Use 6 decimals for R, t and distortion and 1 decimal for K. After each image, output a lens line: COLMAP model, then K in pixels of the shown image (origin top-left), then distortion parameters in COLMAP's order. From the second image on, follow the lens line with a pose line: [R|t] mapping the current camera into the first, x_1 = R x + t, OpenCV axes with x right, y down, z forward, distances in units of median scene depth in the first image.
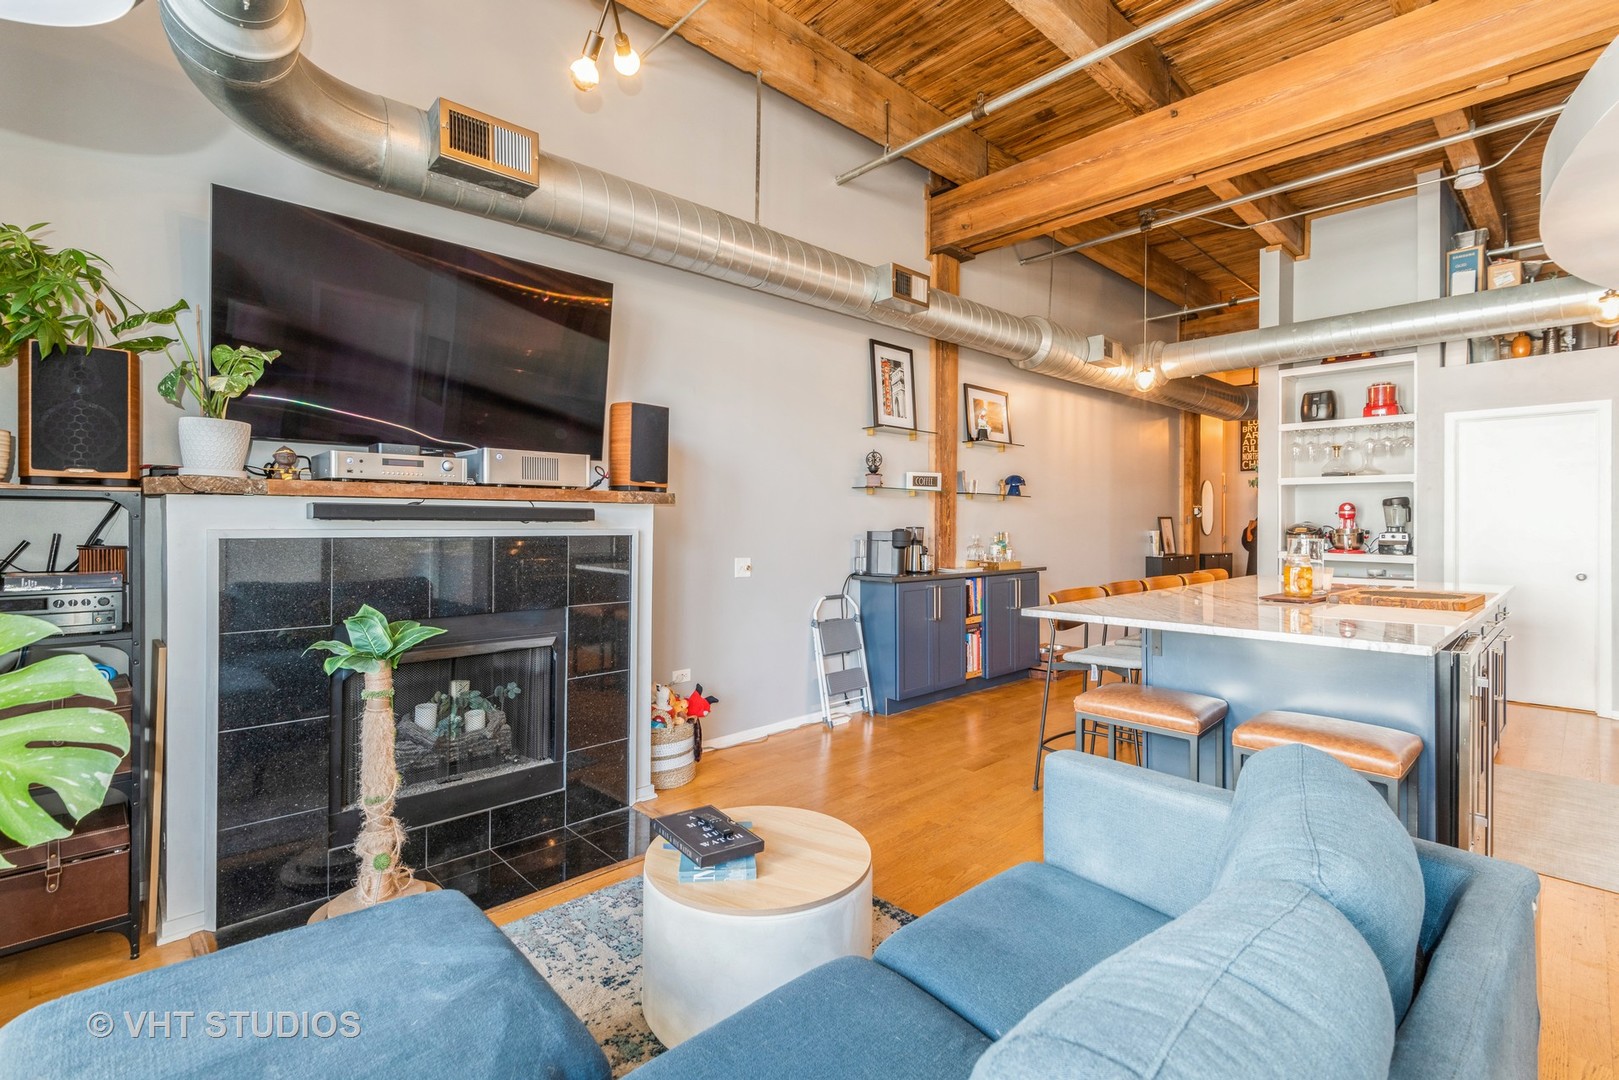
lens RADIAL K [[730.3, 0, 799.4], [0, 730.3, 522.1], [0, 0, 1]] dist [0.023613, -0.011412]
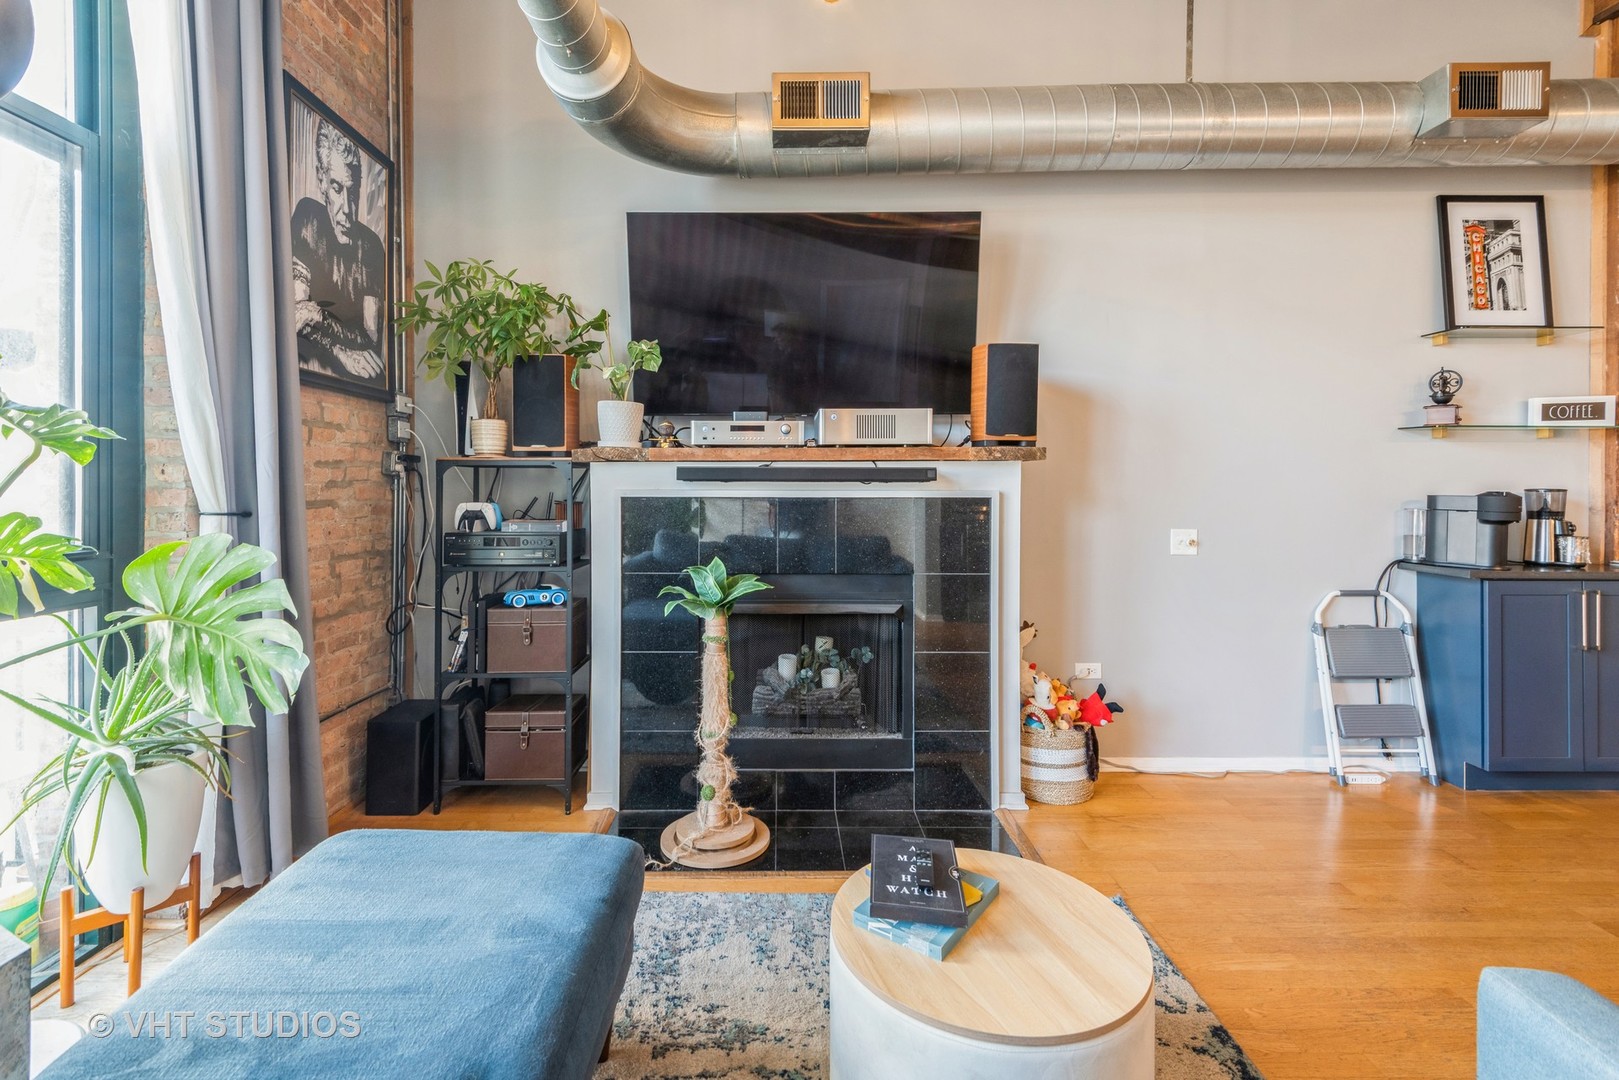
lens RADIAL K [[730.3, 0, 793.1], [0, 730.3, 490.6], [0, 0, 1]] dist [0.023613, -0.011412]
pose [[0.729090, -0.002120, -0.684414, 0.148989], [0.002889, 0.999996, -0.000020, 0.007253], [0.684411, -0.001963, 0.729093, 0.162508]]
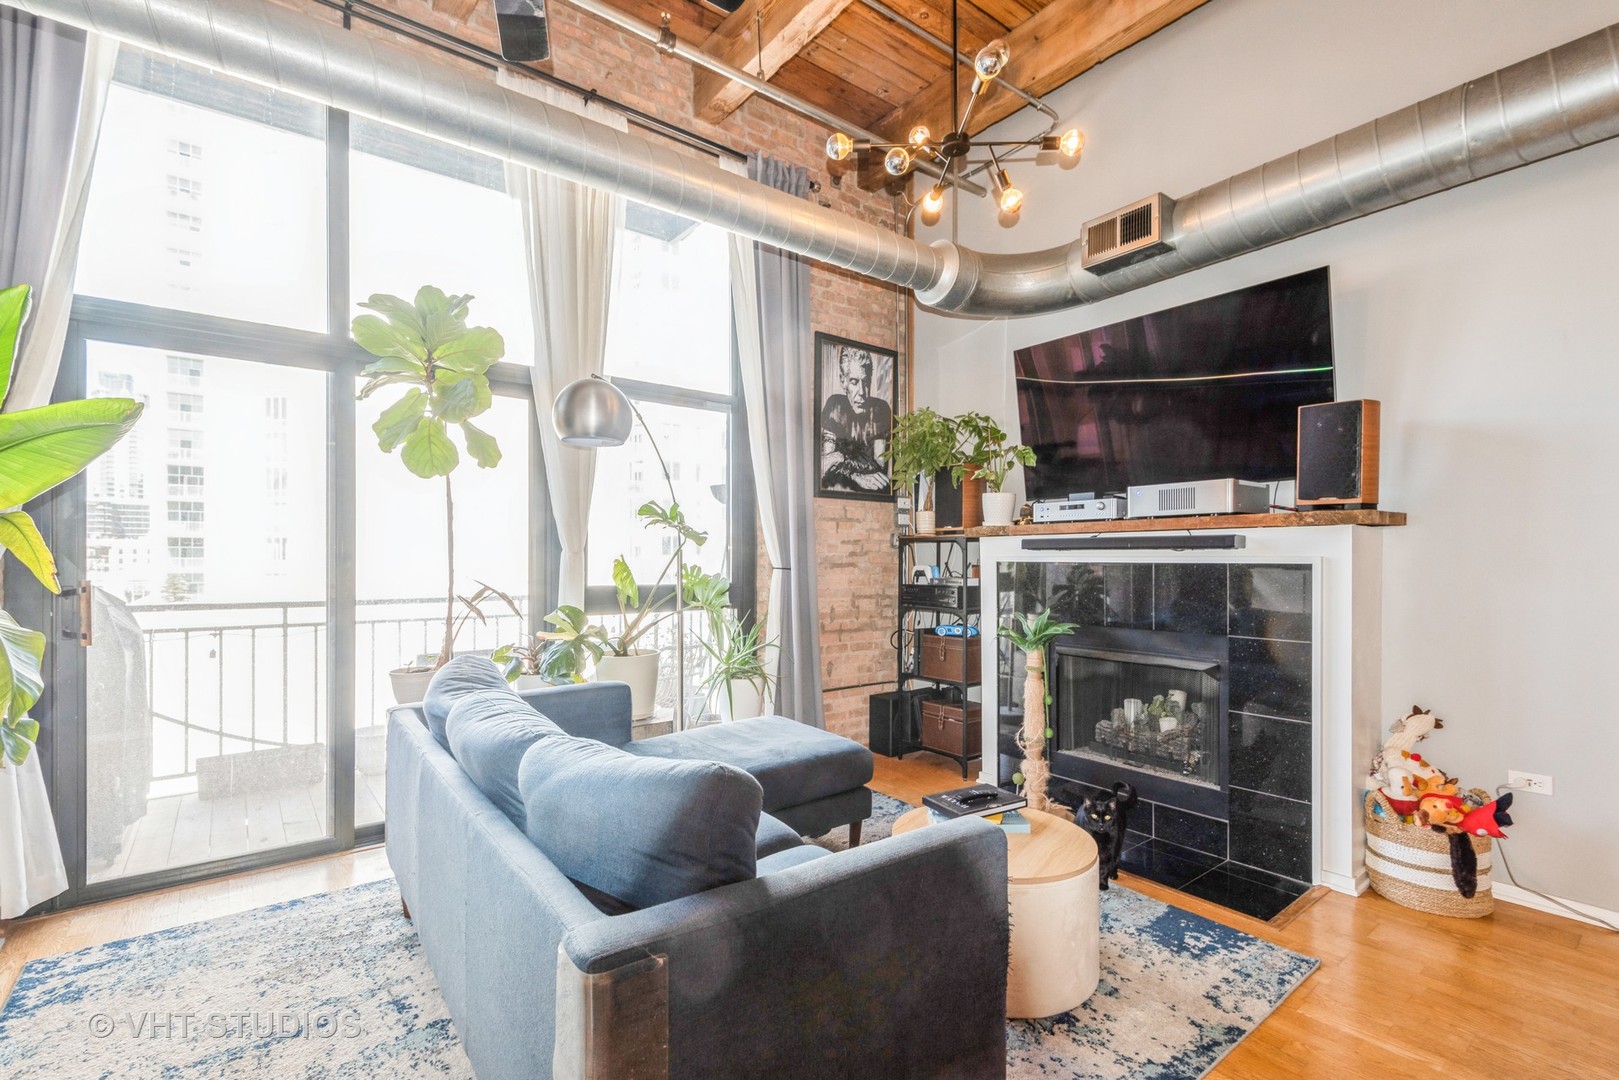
lens RADIAL K [[730.3, 0, 813.7], [0, 730.3, 561.0], [0, 0, 1]] dist [0.023613, -0.011412]
pose [[-0.086675, -0.000393, -0.996237, 0.517144], [0.000184, 1.000000, -0.000411, 0.011835], [0.996237, -0.000219, -0.086675, 0.390858]]
